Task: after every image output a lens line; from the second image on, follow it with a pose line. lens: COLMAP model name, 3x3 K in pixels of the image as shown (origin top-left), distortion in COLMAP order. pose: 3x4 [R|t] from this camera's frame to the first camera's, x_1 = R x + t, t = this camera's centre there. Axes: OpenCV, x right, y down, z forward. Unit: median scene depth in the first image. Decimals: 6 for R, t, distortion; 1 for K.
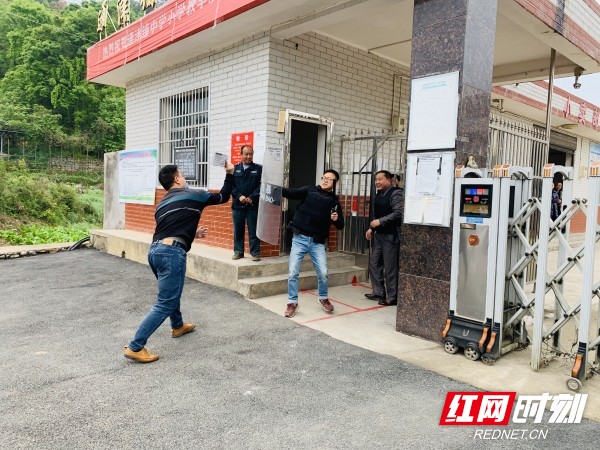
lens RADIAL K [[456.4, 0, 287.1], [0, 456.4, 220.2], [0, 0, 1]] dist [0.015498, -0.003400]
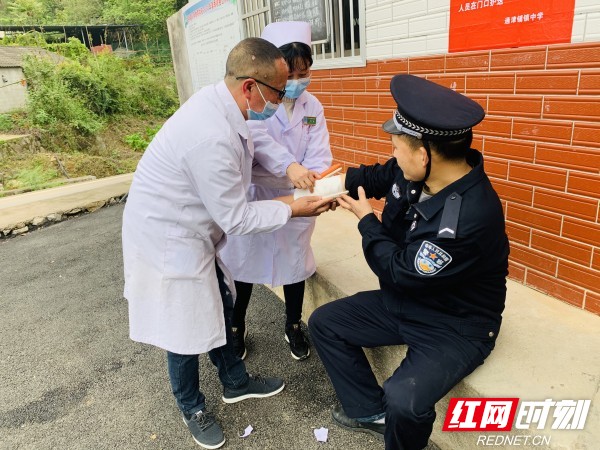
lens RADIAL K [[456.4, 0, 287.1], [0, 456.4, 220.2], [0, 0, 1]] dist [0.015498, -0.003400]
pose [[0.956421, -0.027026, -0.290739, -0.142694], [0.103331, 0.962603, 0.250438, -0.048284], [0.273098, -0.269566, 0.923446, 0.687403]]
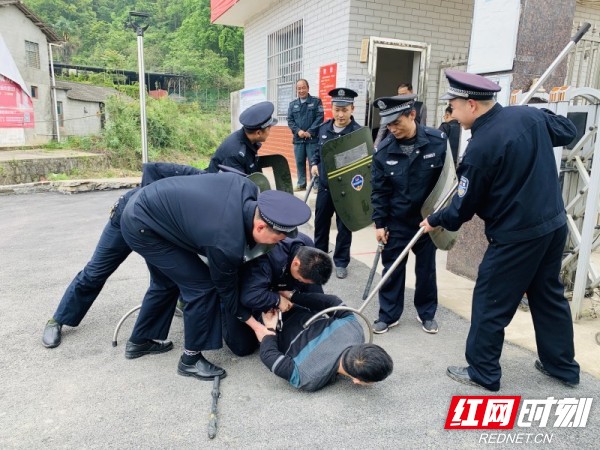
lens RADIAL K [[454.3, 0, 300.0], [0, 454.3, 225.0], [0, 0, 1]] dist [0.004887, -0.001125]
pose [[0.949297, 0.052922, -0.309894, 0.163235], [-0.007681, 0.989339, 0.145425, 0.008114], [0.314287, -0.135671, 0.939583, 0.008734]]
